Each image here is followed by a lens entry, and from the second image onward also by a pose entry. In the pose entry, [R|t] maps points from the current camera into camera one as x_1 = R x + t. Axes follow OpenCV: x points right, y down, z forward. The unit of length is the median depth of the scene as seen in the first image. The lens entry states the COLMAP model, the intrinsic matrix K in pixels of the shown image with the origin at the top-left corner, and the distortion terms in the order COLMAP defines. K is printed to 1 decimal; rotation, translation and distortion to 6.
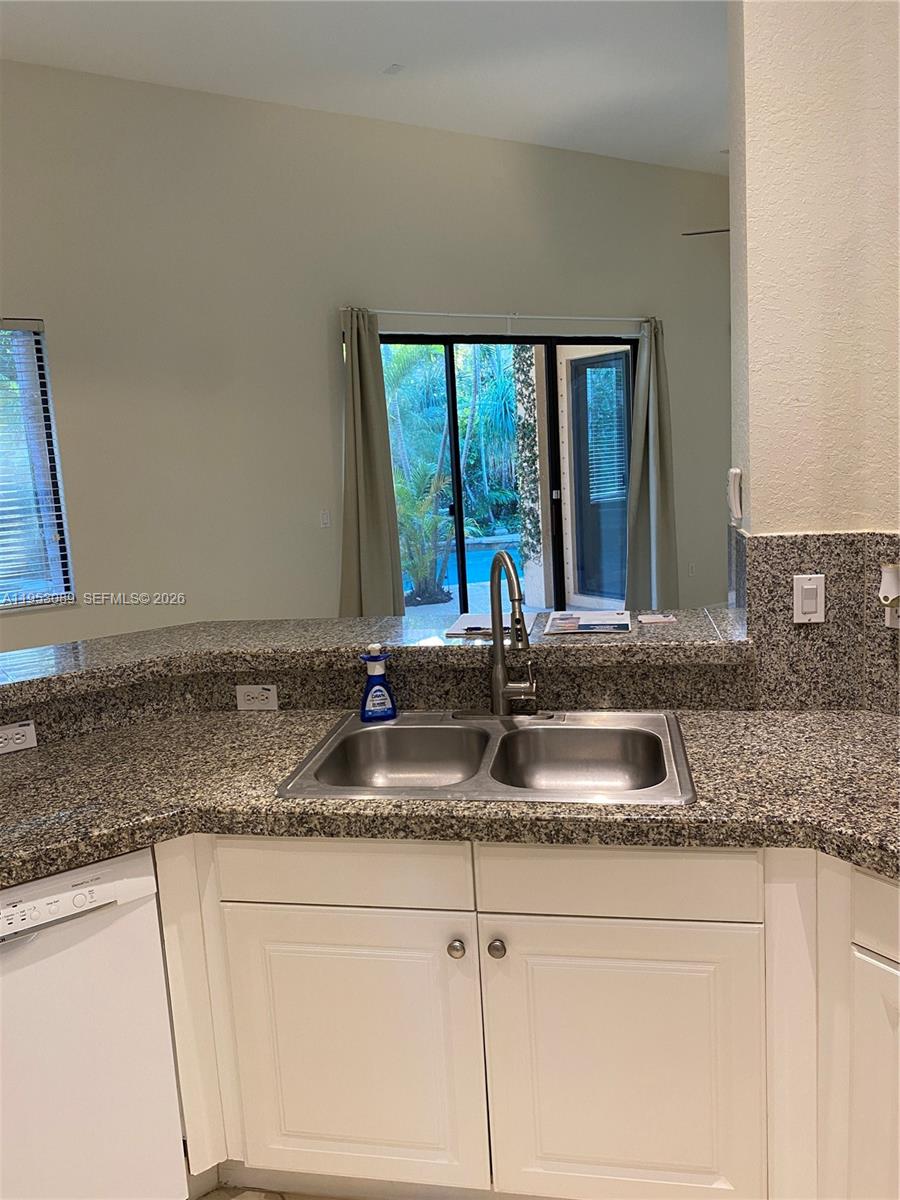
lens RADIAL K [[907.8, 0, 449.2], [0, 907.8, 591.3], [0, 0, 1]] dist [0.096591, -0.239851]
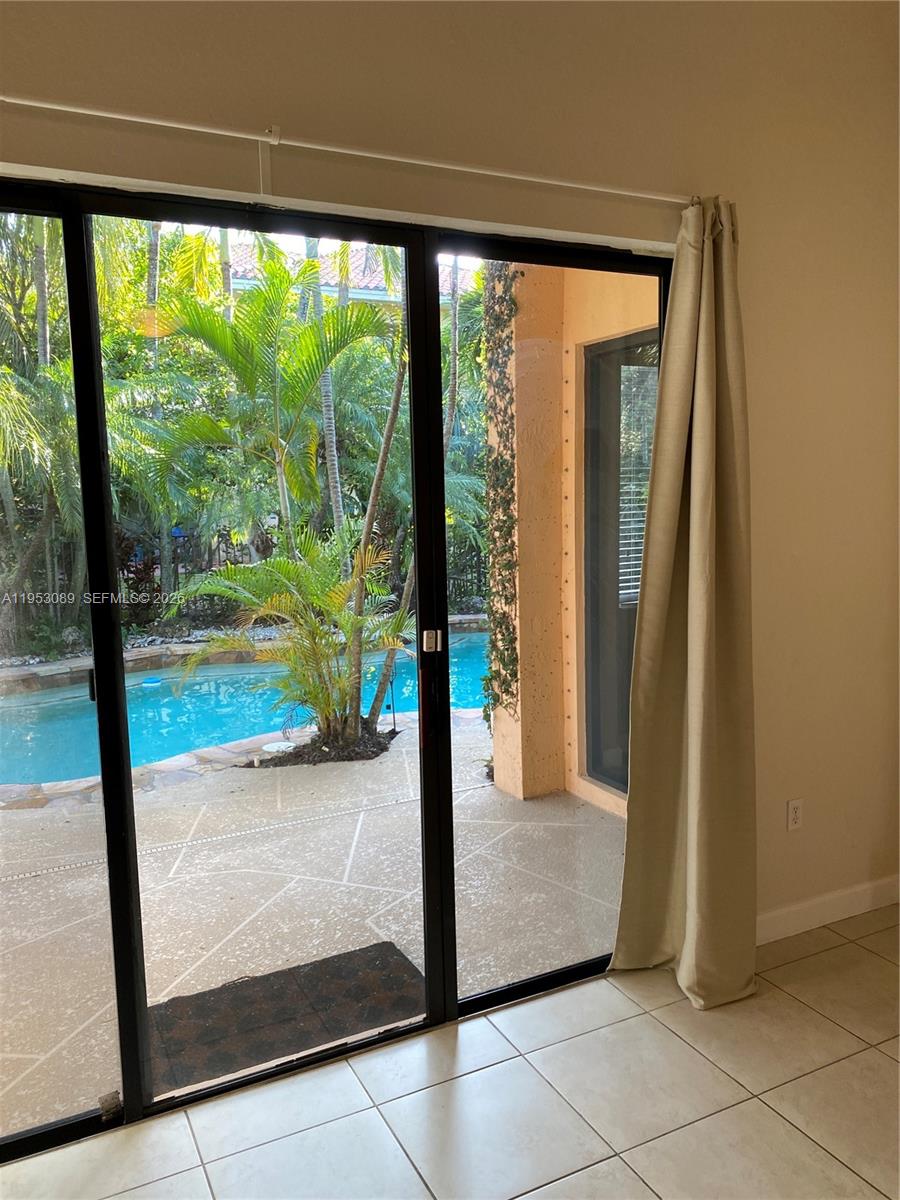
lens RADIAL K [[907.8, 0, 449.2], [0, 907.8, 591.3], [0, 0, 1]] dist [0.096591, -0.239851]
pose [[0.990869, 0.050582, -0.124978, 0.126207], [-0.055560, 0.997782, -0.036675, -0.083833], [0.122846, 0.043284, 0.991481, 0.457173]]
